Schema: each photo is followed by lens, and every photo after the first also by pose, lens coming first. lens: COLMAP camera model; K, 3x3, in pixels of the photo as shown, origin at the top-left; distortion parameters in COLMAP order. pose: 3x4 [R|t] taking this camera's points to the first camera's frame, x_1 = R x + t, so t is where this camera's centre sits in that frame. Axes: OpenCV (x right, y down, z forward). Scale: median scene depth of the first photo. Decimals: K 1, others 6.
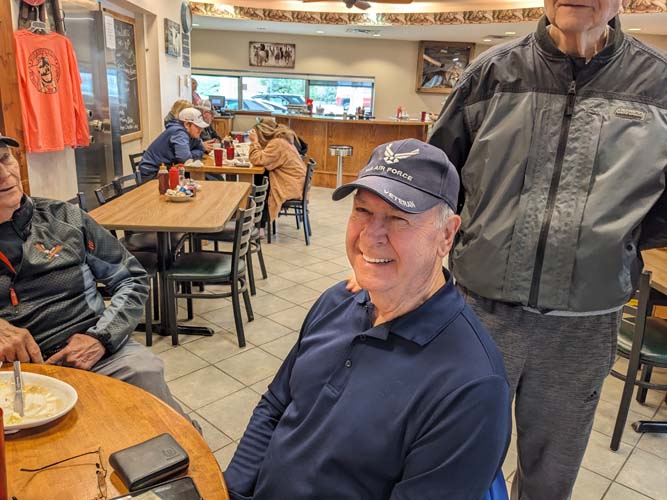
lens RADIAL K [[510.2, 0, 333.5], [0, 510.2, 250.0], [0, 0, 1]] dist [0.004629, 0.005172]
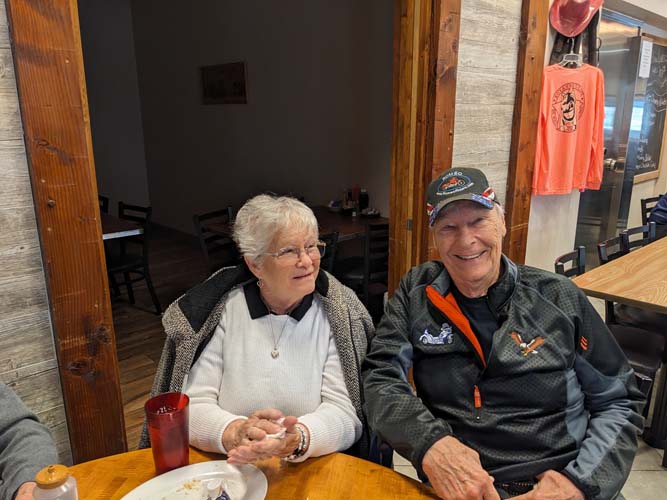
lens RADIAL K [[519.9, 0, 333.5], [0, 519.9, 250.0], [0, 0, 1]] dist [-0.001548, -0.065405]
pose [[0.622496, 0.137562, -0.770438, -0.056987], [-0.187670, 0.981946, 0.023694, -0.032168], [0.759788, 0.129839, 0.637074, 0.093653]]
